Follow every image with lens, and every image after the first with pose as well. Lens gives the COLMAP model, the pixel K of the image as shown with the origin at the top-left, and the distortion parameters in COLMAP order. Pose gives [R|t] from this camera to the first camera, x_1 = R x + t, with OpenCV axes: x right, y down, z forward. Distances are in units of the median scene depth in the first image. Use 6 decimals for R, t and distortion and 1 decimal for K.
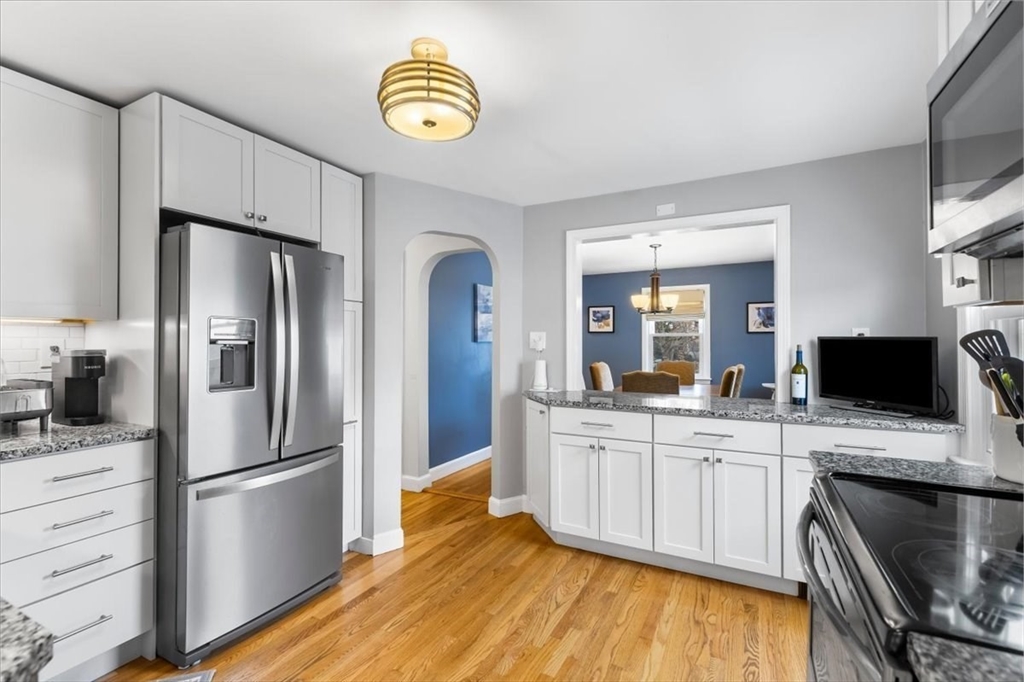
lens RADIAL K [[455.8, 0, 512.0], [0, 455.8, 341.0], [0, 0, 1]] dist [0.003945, -0.000049]
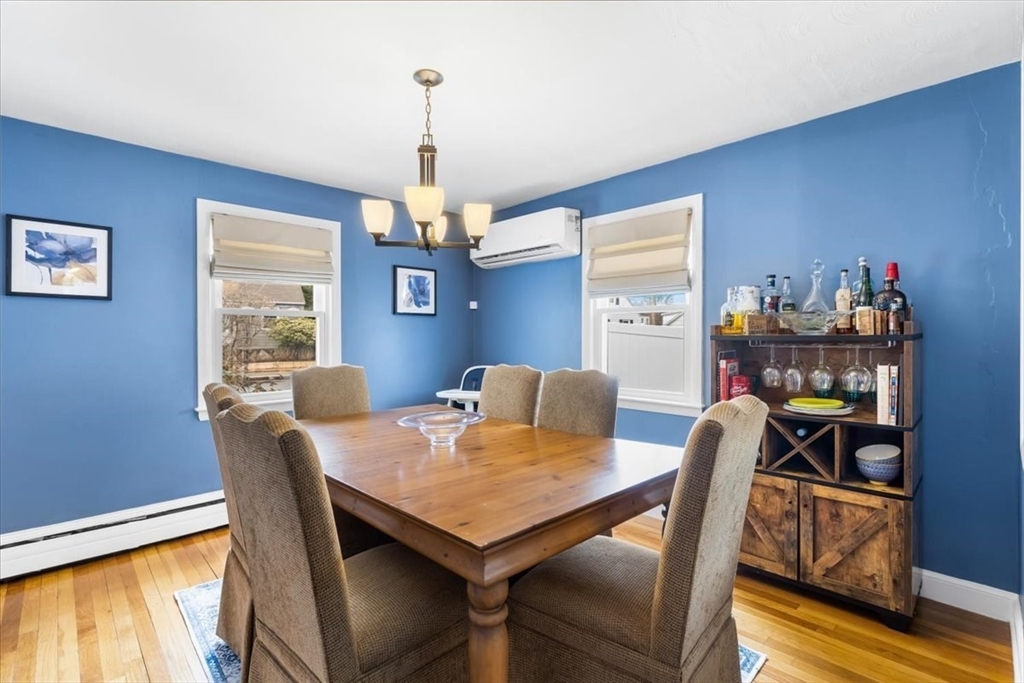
lens RADIAL K [[471.1, 0, 512.0], [0, 471.1, 341.5], [0, 0, 1]] dist [-0.003257, -0.000940]
pose [[0.311568, -0.008972, 0.950182, -0.104188], [0.000274, 0.999956, 0.009352, 0.032462], [-0.950224, -0.002654, 0.311557, 1.481585]]
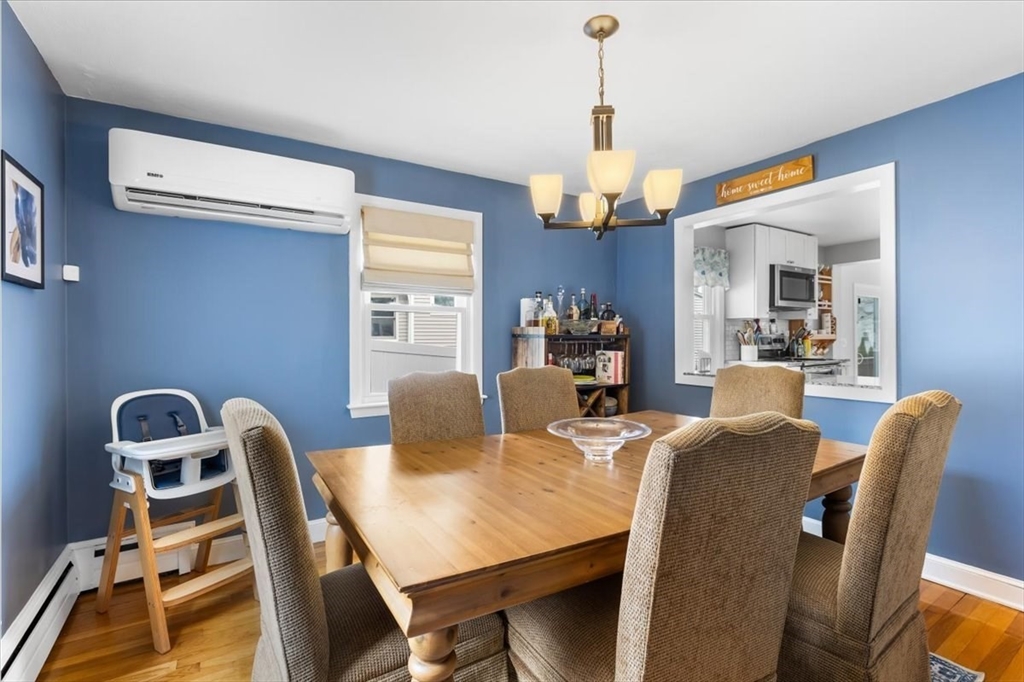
lens RADIAL K [[475.9, 0, 521.5], [0, 475.9, 337.1], [0, 0, 1]] dist [-0.004031, -0.000369]
pose [[-0.872226, 0.006439, 0.489061, 0.357147], [0.005895, 0.999979, -0.002653, 0.037839], [-0.489068, 0.000568, -0.872246, 2.472047]]
